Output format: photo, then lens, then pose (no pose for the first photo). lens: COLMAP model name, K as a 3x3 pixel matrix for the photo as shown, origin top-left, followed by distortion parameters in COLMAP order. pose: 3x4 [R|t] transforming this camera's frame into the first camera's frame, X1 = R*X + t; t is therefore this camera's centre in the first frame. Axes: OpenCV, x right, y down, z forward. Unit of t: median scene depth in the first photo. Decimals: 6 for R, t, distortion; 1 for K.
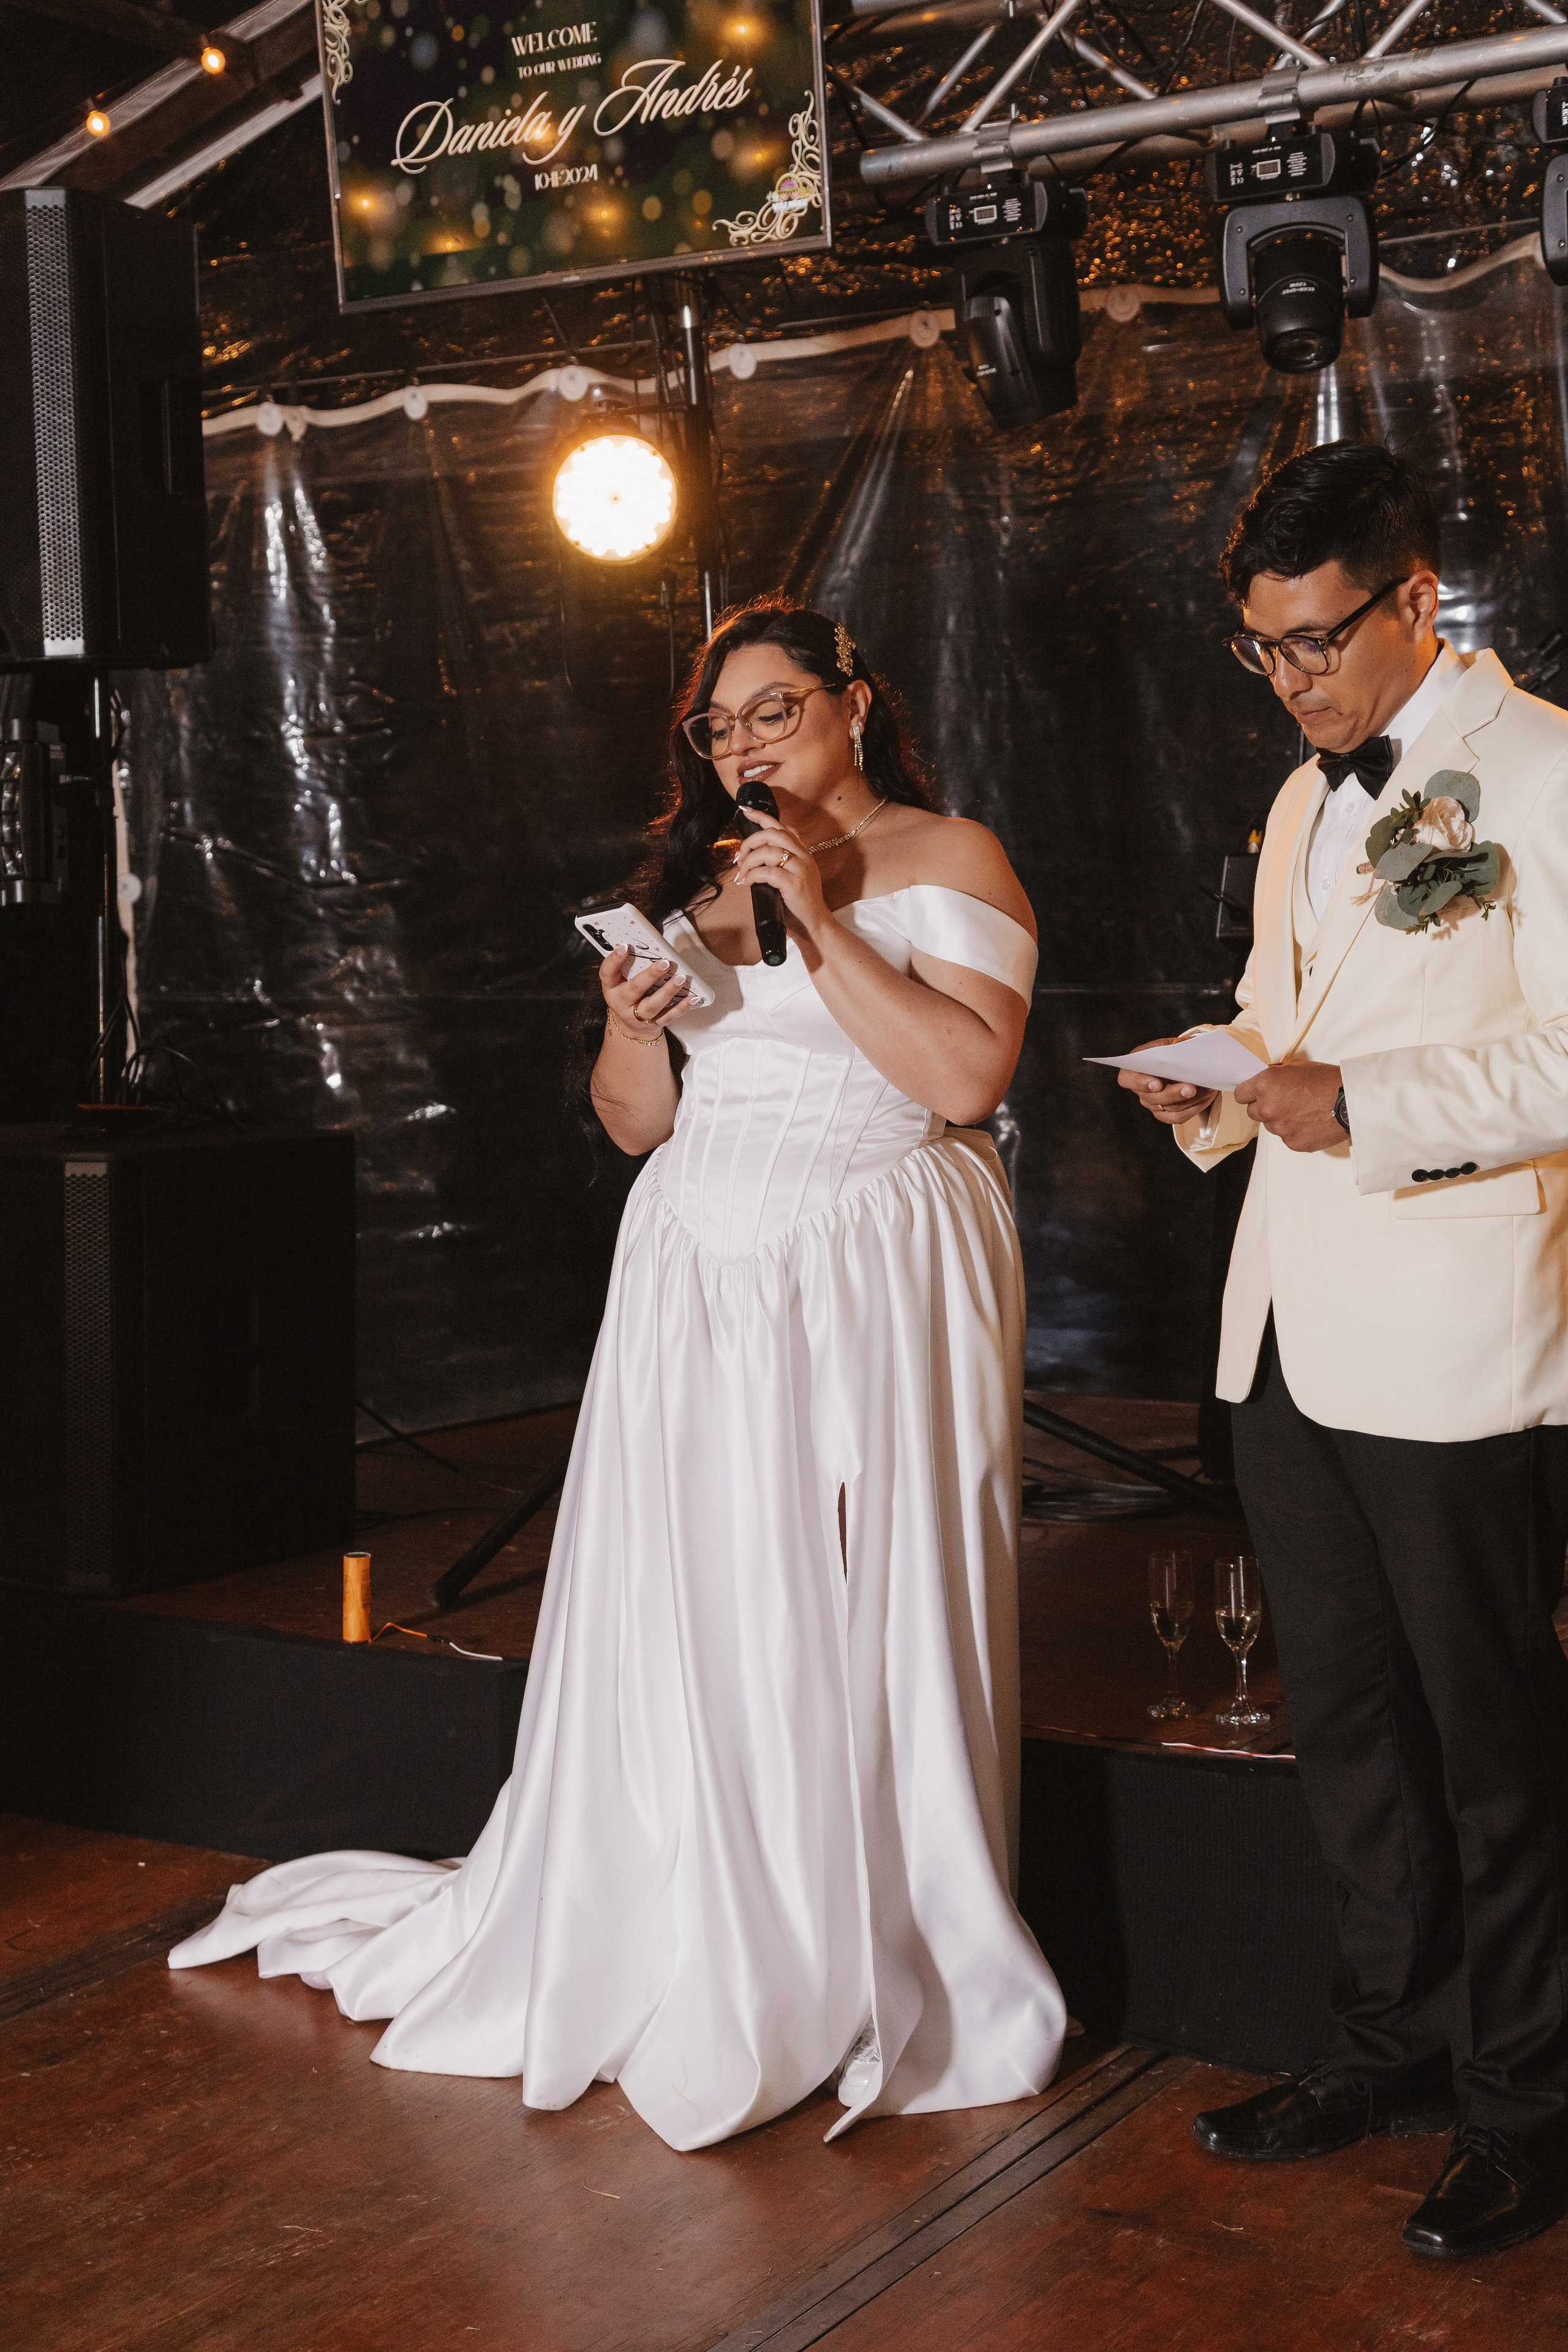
lens RADIAL K [[3011.7, 0, 790.5], [0, 3011.7, 1173.3], [0, 0, 1]] dist [0.004576, 0.008785]
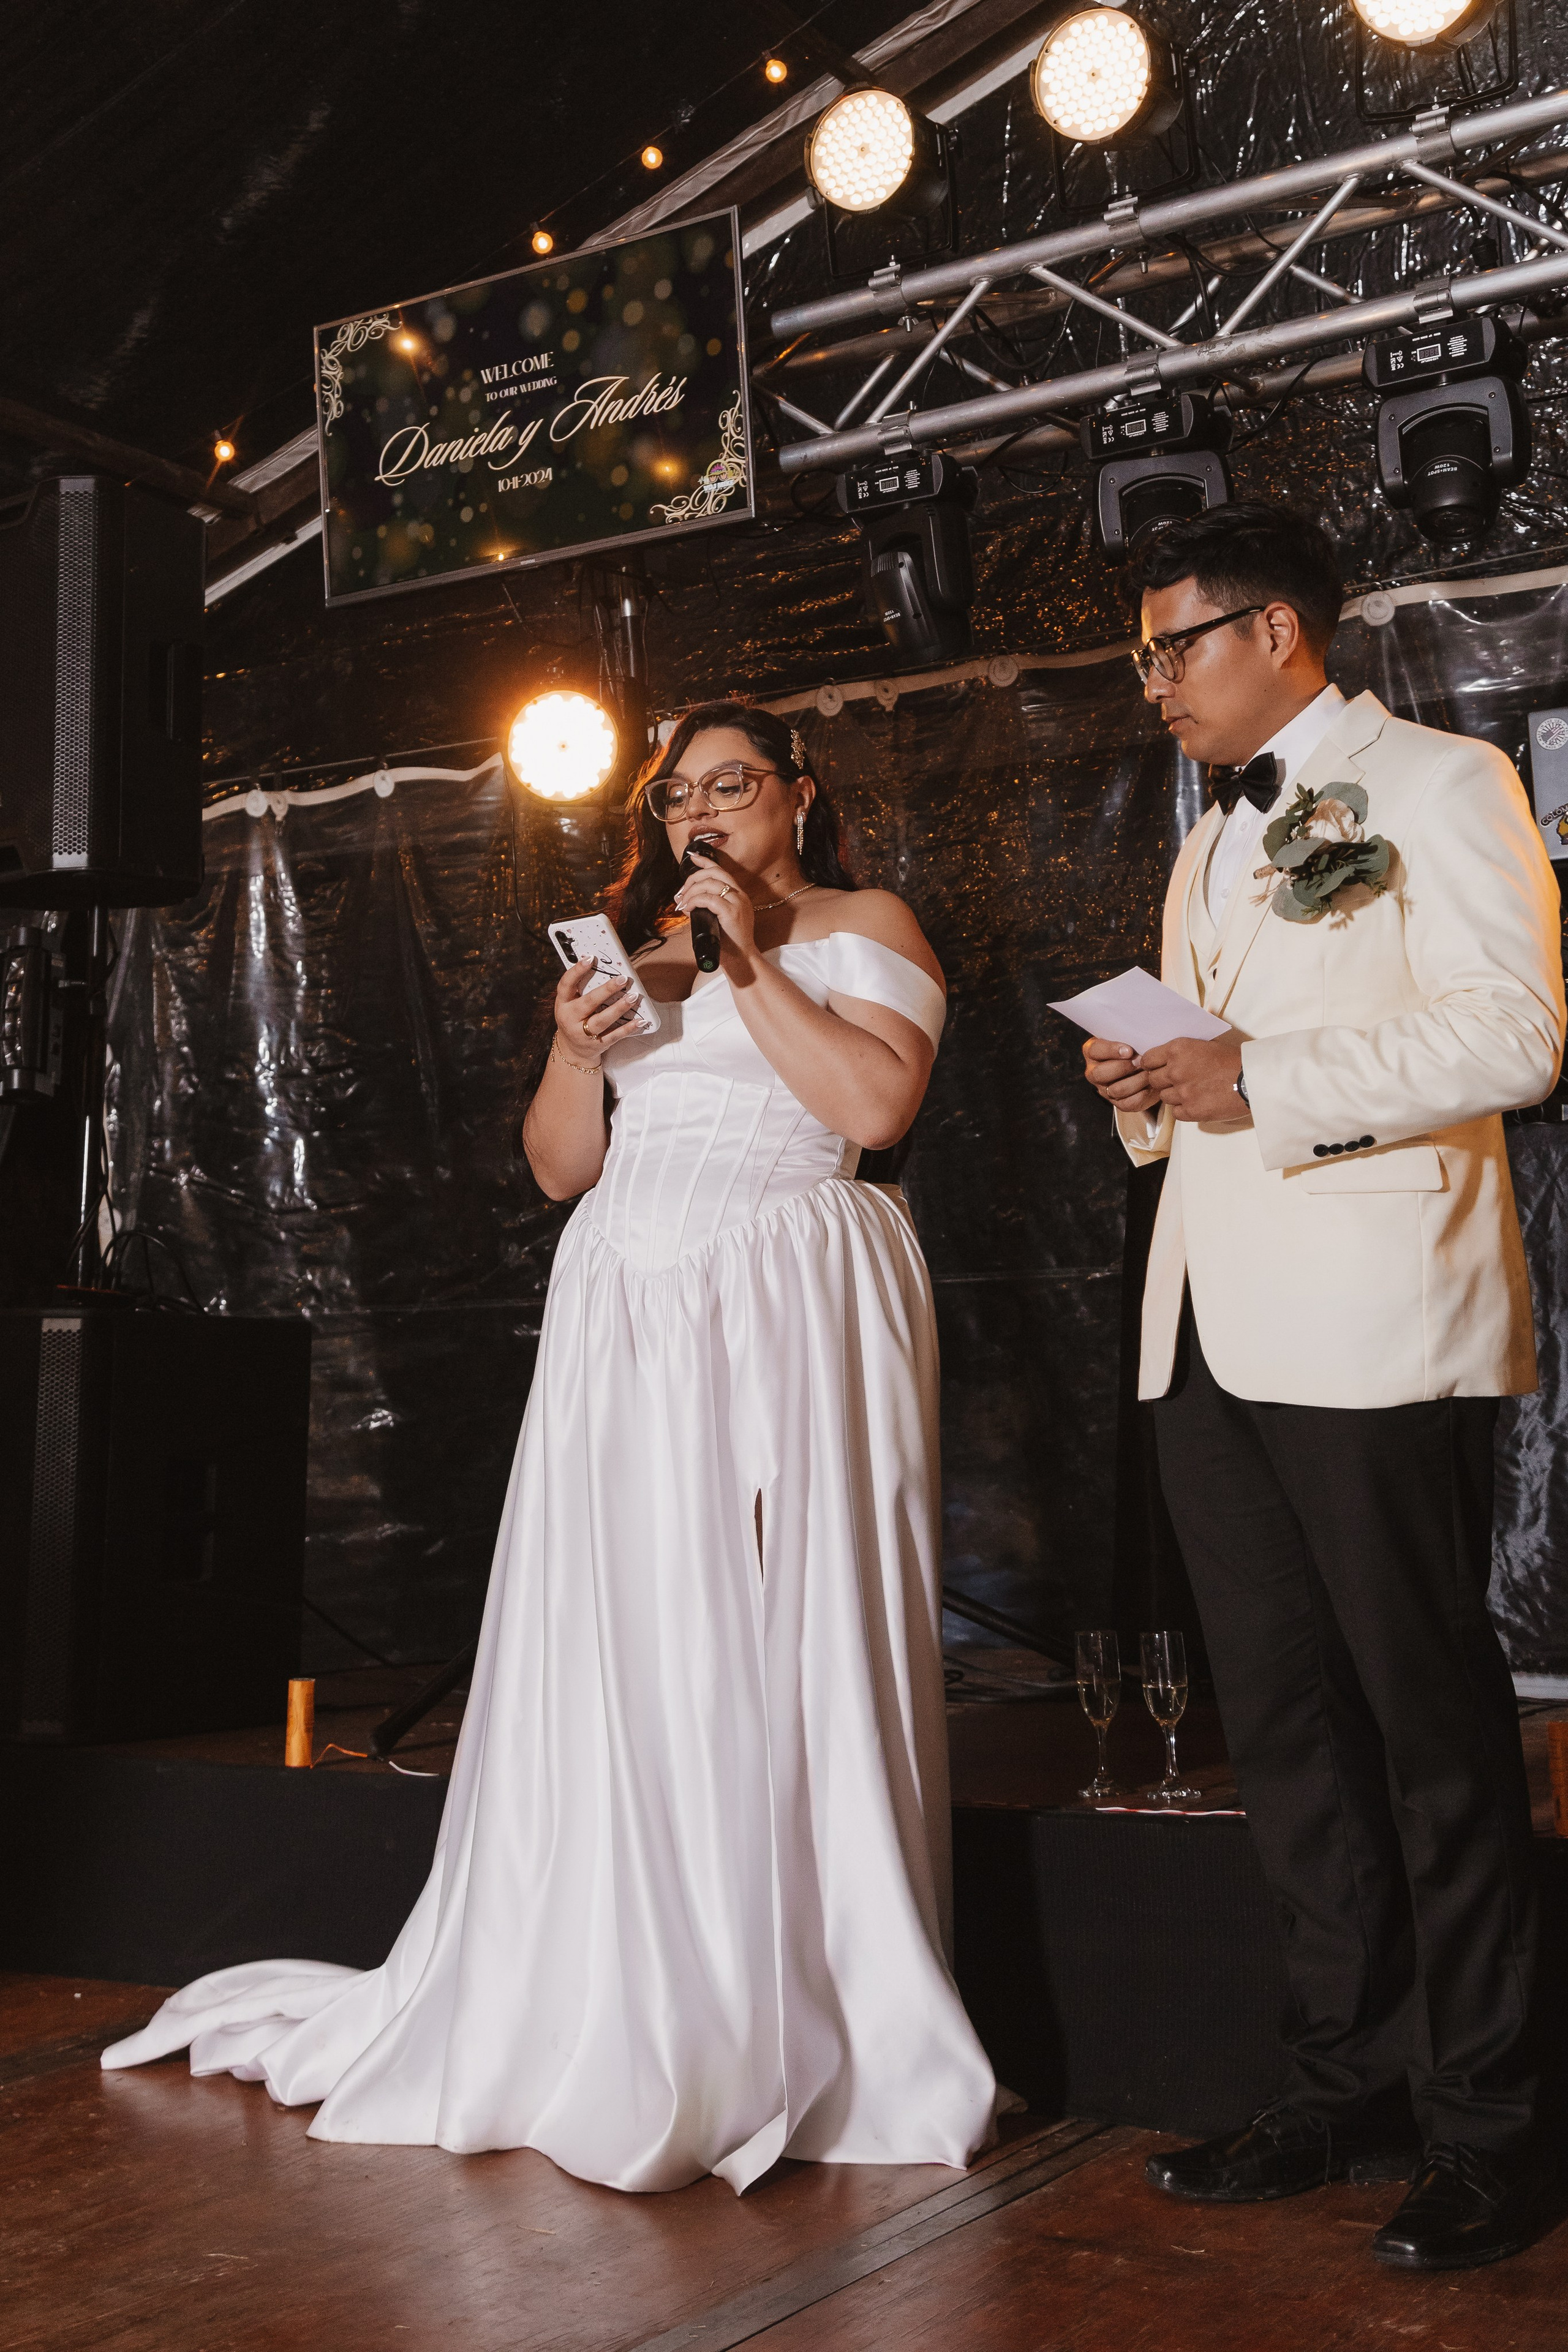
lens RADIAL K [[2705.1, 0, 653.6], [0, 2705.1, 956.7], [0, 0, 1]] dist [0.013465, -0.026110]
pose [[0.999845, 0.000639, -0.017584, -0.007016], [-0.004970, 0.968894, -0.247424, 0.111637], [0.016879, 0.247474, 0.968748, 0.039680]]
